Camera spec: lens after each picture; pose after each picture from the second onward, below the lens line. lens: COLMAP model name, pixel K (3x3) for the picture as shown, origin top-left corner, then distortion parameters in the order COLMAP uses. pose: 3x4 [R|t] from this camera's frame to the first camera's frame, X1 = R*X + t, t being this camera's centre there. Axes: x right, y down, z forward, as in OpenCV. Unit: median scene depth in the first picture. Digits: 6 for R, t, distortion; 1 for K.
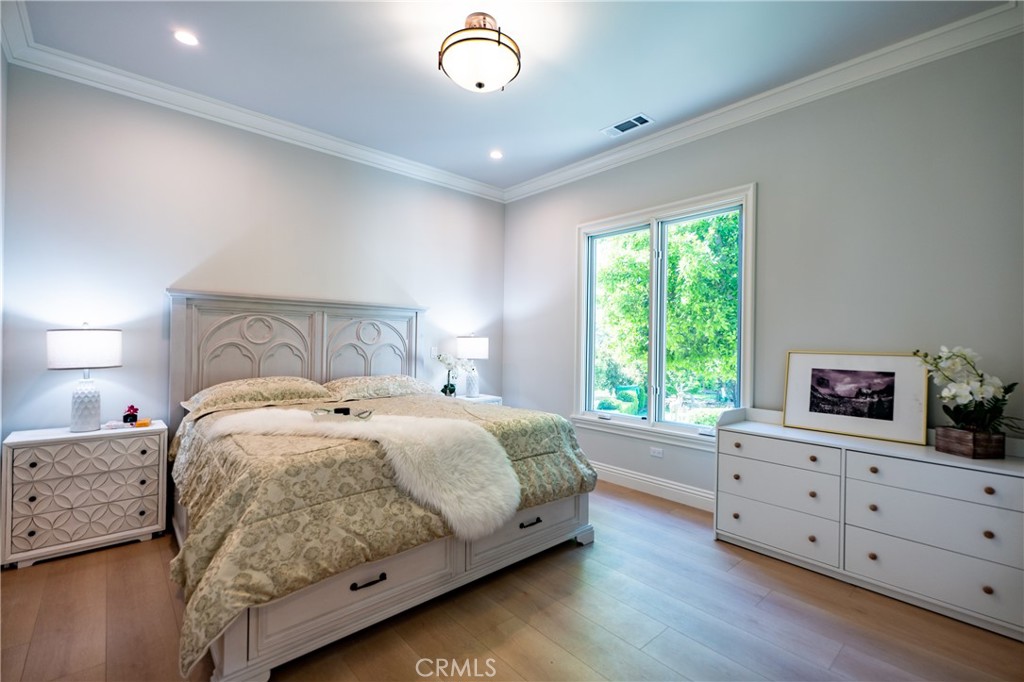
lens RADIAL K [[455.6, 0, 515.0], [0, 455.6, 339.5], [0, 0, 1]] dist [0.001130, 0.000721]
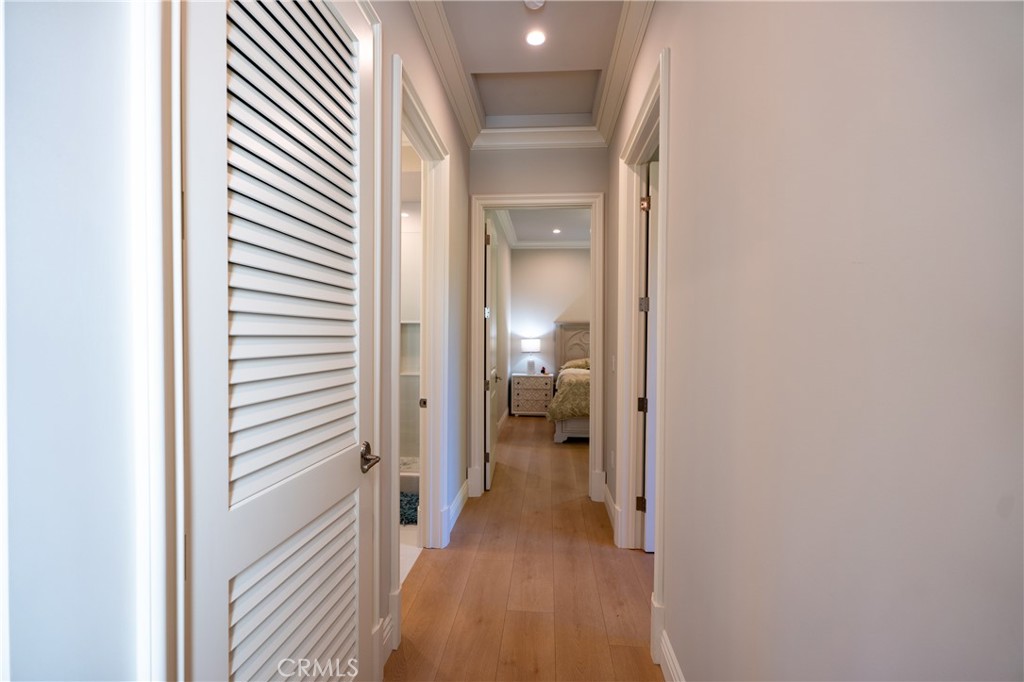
lens RADIAL K [[455.6, 0, 512.0], [0, 455.6, 341.1], [0, 0, 1]] dist [0.001130, 0.000721]
pose [[0.697929, -0.002585, -0.716163, 0.949693], [0.008055, 0.999959, 0.004240, -0.018443], [0.716122, -0.008728, 0.697921, -0.999043]]
